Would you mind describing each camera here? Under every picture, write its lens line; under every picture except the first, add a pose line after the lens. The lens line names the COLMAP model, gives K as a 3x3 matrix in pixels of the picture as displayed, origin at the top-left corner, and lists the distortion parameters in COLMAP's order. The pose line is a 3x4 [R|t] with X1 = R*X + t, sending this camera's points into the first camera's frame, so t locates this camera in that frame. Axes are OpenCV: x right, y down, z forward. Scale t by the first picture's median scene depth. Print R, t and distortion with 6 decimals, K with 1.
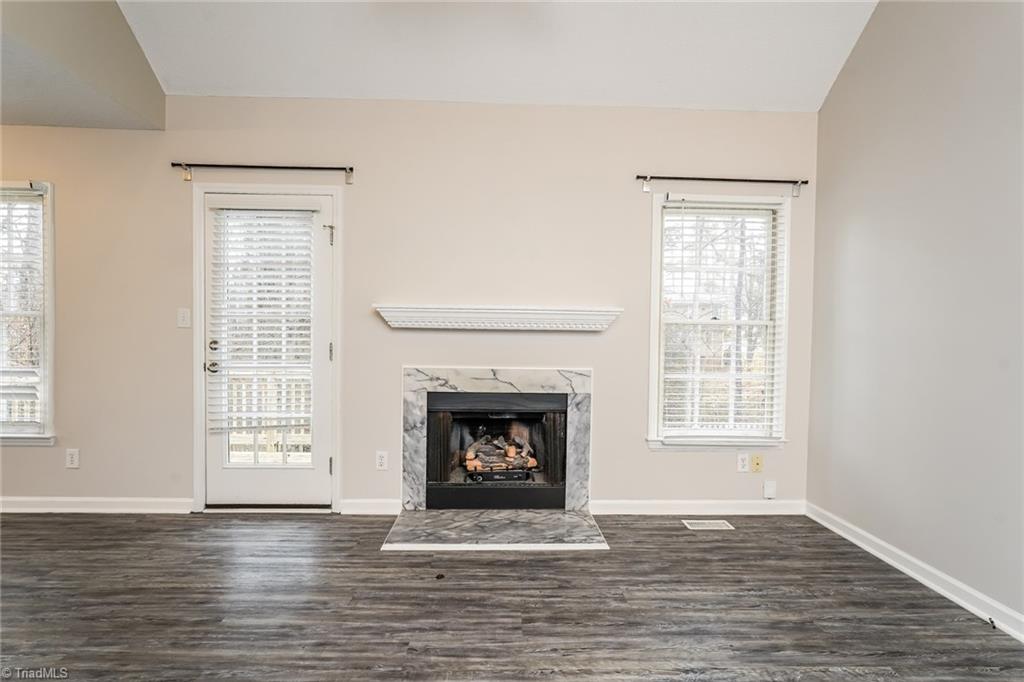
lens RADIAL K [[462.4, 0, 508.0], [0, 462.4, 346.2], [0, 0, 1]] dist [-0.006827, 0.000924]
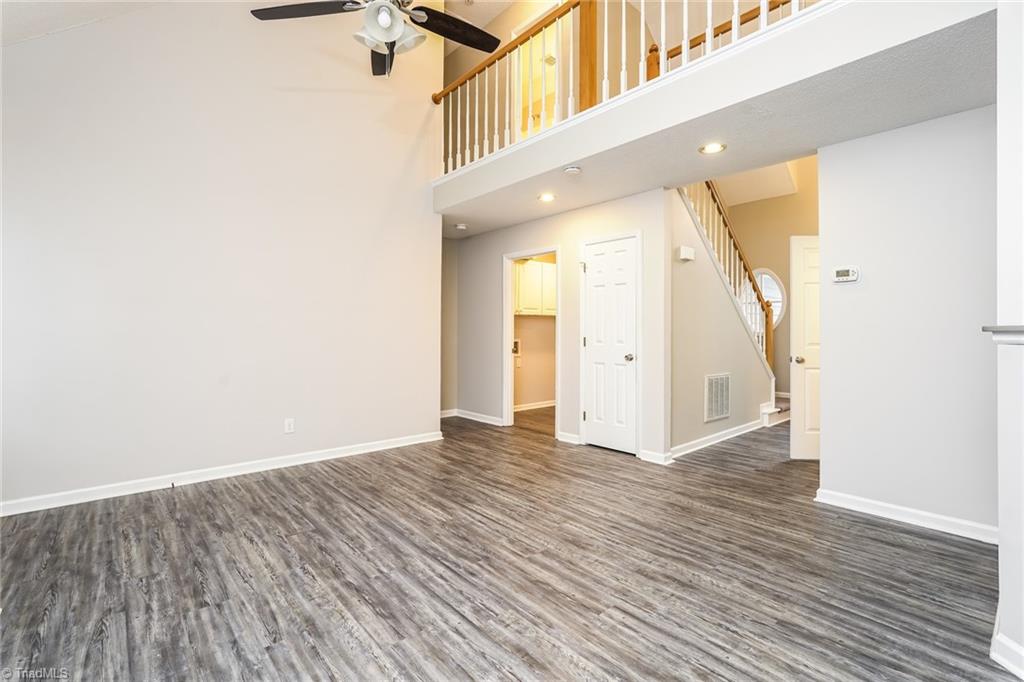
lens RADIAL K [[466.1, 0, 514.7], [0, 466.1, 332.7], [0, 0, 1]] dist [-0.018587, 0.008091]
pose [[-0.642469, -0.014511, 0.766174, -0.750357], [0.005765, 0.999701, 0.023768, -0.021336], [-0.766290, 0.019687, -0.642193, 0.706163]]
